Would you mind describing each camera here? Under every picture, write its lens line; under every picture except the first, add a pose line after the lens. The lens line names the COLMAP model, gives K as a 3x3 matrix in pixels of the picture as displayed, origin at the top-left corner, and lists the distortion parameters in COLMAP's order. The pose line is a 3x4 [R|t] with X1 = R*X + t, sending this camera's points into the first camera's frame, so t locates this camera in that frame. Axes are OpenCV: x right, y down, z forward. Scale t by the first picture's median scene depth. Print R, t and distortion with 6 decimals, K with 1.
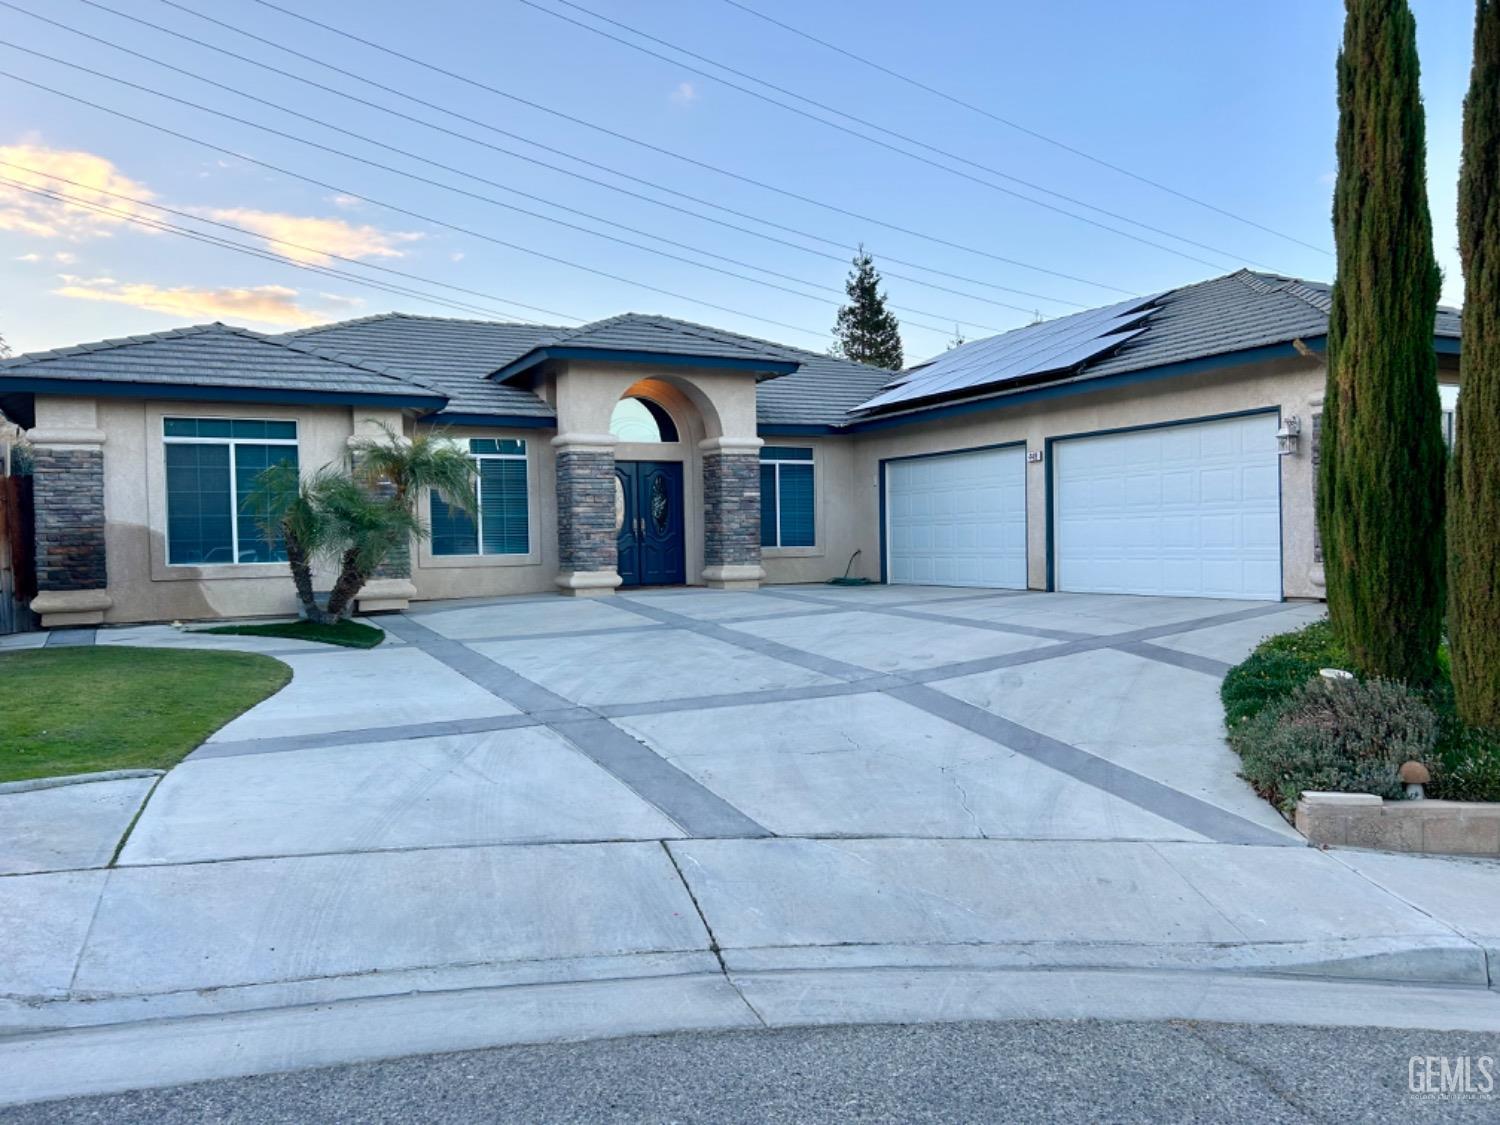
lens RADIAL K [[1131.1, 0, 756.1], [0, 1131.1, 557.3], [0, 0, 1]] dist [0.070372, -0.075015]
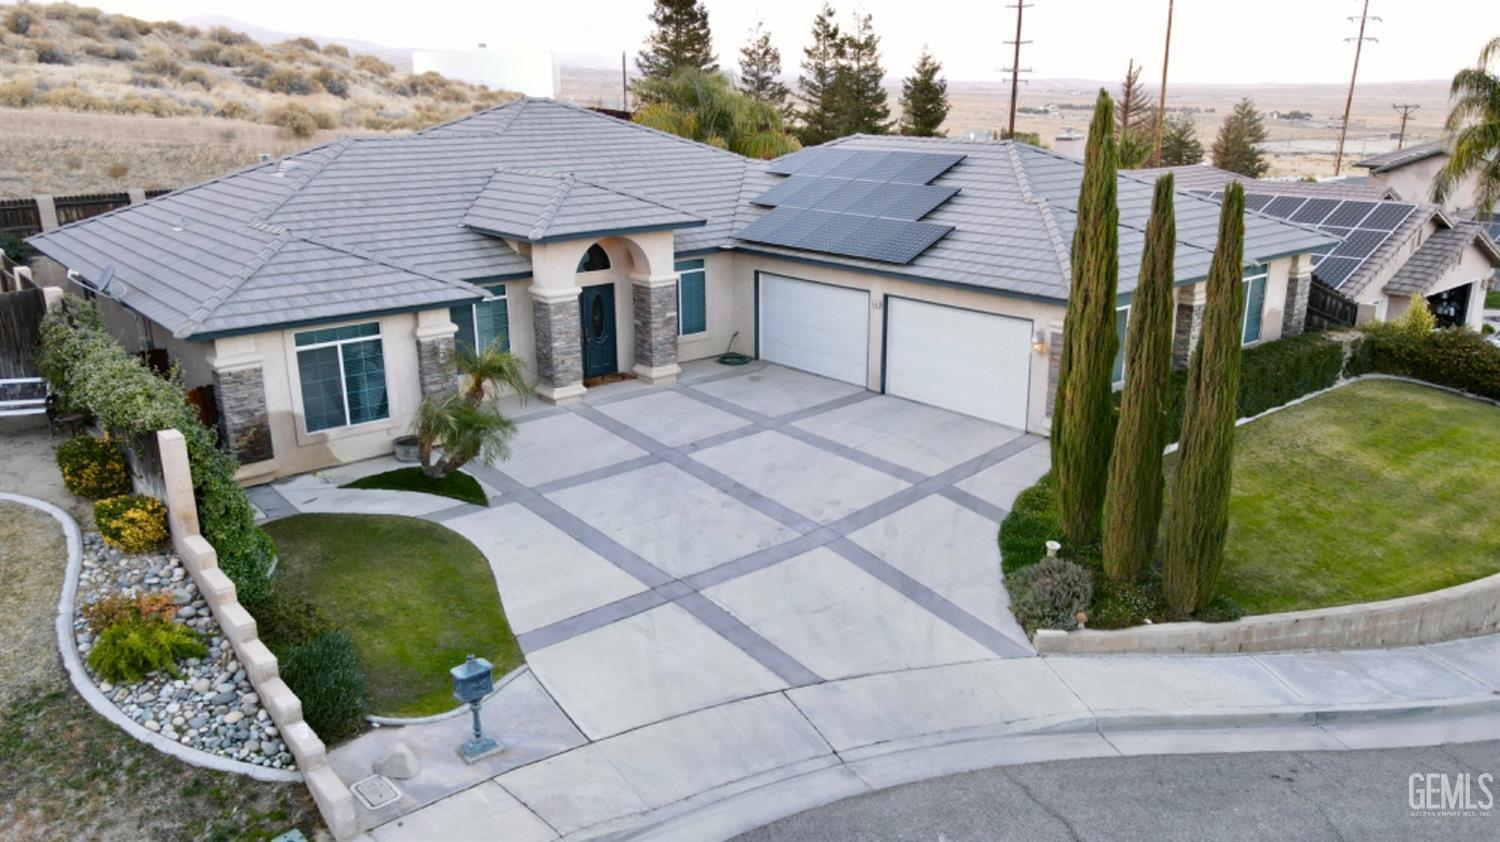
lens RADIAL K [[1110.6, 0, 750.0], [0, 1110.6, 421.0], [0, 0, 1]] dist [0.002729, 0.000061]
pose [[0.978090, -0.048501, 0.202453, -0.269266], [-0.006962, 0.964319, 0.264653, -0.409570], [-0.208065, -0.260264, 0.942853, -0.454634]]
